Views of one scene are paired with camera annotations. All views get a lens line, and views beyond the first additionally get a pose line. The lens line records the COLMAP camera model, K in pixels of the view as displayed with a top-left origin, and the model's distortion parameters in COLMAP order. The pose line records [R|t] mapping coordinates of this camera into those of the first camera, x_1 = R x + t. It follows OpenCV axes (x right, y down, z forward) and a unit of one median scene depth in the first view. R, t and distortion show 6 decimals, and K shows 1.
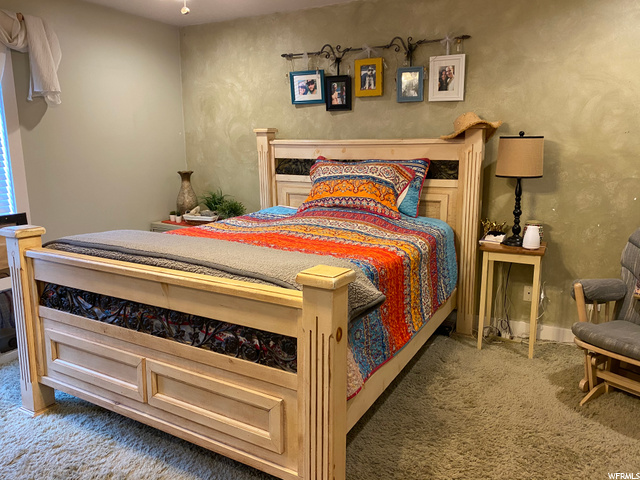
lens RADIAL K [[486.2, 0, 320.3], [0, 486.2, 239.4], [0, 0, 1]] dist [0.020836, -0.007972]
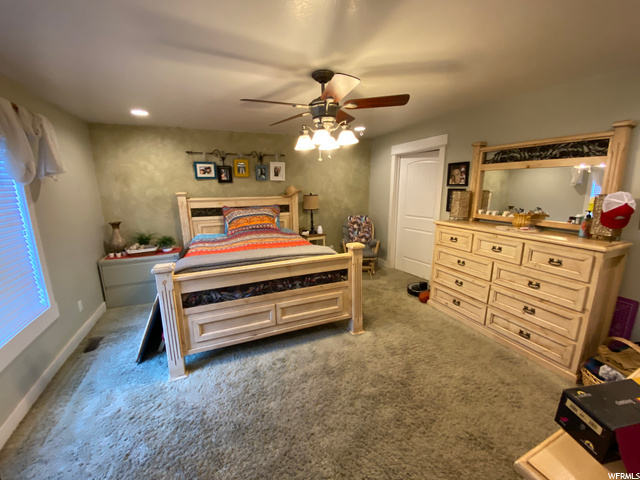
lens RADIAL K [[257.5, 0, 317.5], [0, 257.5, 240.2], [0, 0, 1]] dist [-0.015953, -0.000488]
pose [[0.614595, -0.167125, 0.770936, -0.607553], [0.165132, 0.982904, 0.081432, -0.057124], [-0.771366, 0.077259, 0.631685, 0.055575]]
